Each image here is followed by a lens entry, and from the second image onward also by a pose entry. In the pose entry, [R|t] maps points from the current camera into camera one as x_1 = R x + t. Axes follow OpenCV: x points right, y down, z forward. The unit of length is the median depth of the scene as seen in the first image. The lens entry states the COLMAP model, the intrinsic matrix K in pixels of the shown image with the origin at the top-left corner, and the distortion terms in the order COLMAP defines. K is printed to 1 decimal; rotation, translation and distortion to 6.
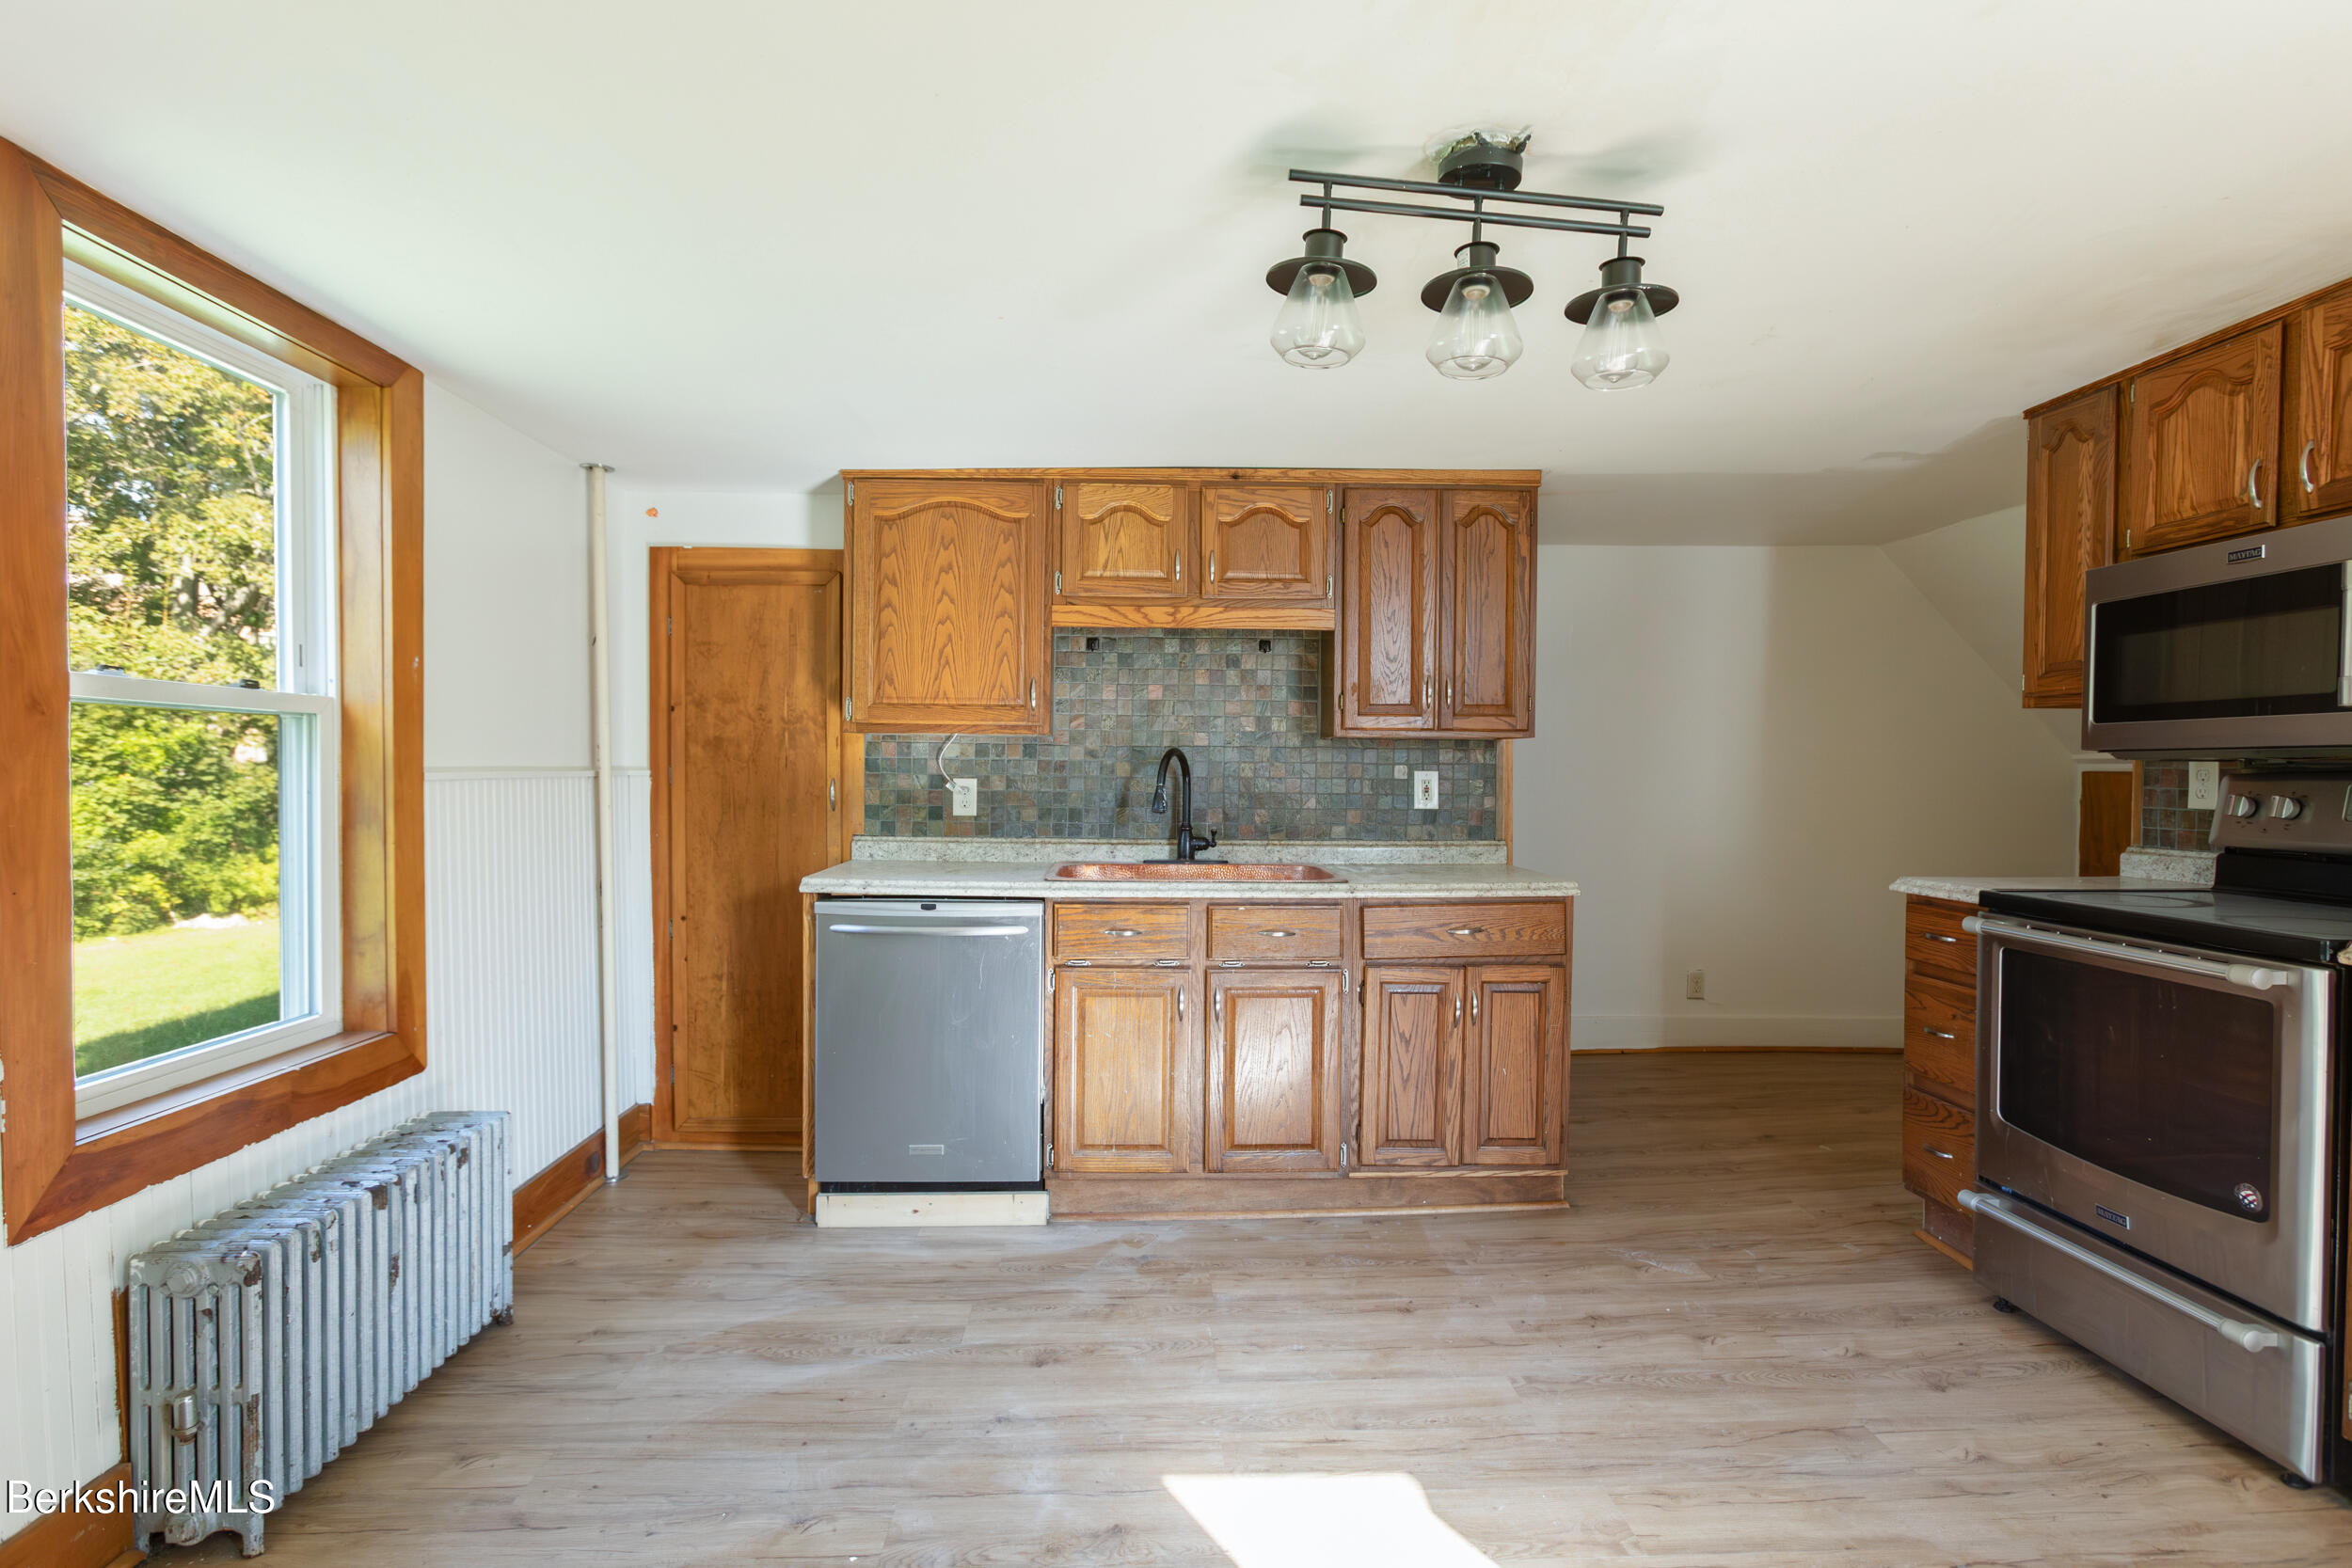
lens RADIAL K [[1168.6, 0, 1178.6], [0, 1168.6, 782.4], [0, 0, 1]] dist [-0.013923, 0.009042]
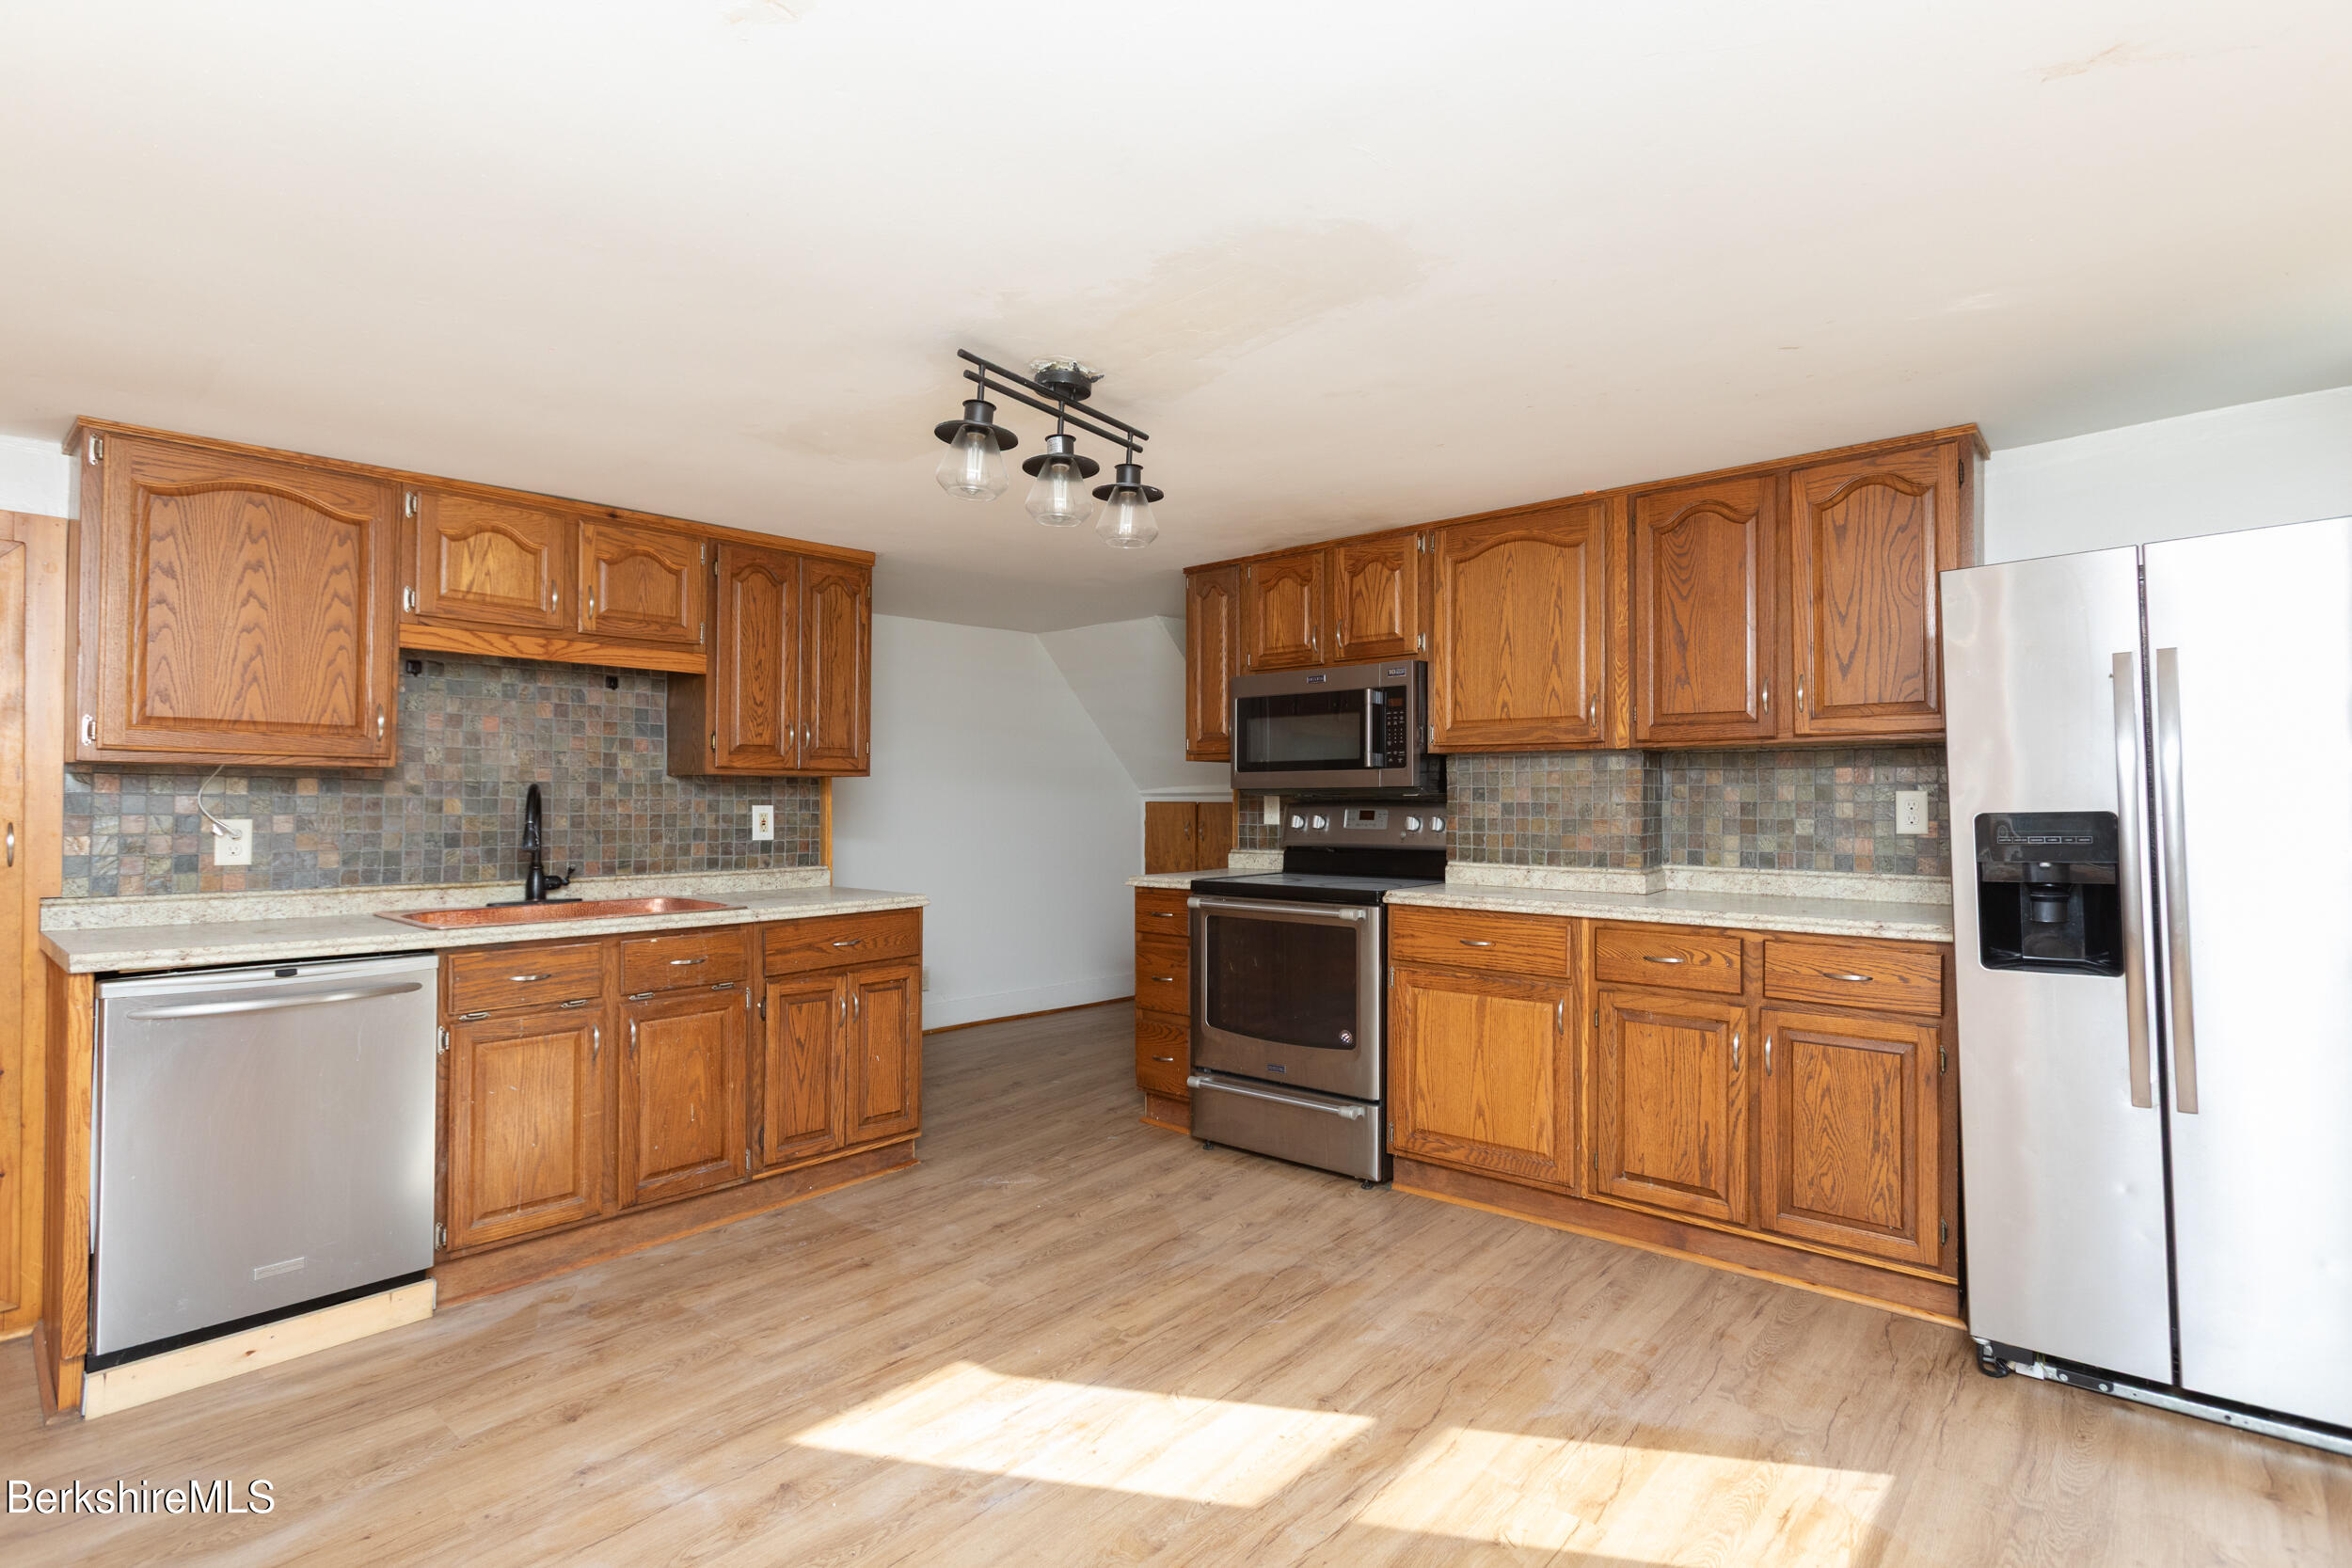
lens RADIAL K [[1168.6, 0, 1157.8], [0, 1168.6, 779.5], [0, 0, 1]] dist [-0.013923, 0.009042]
pose [[0.686882, 0.007271, 0.726732, -0.400665], [0.014359, 0.999619, -0.023573, -0.003612], [-0.726627, 0.026627, 0.686516, -0.029662]]
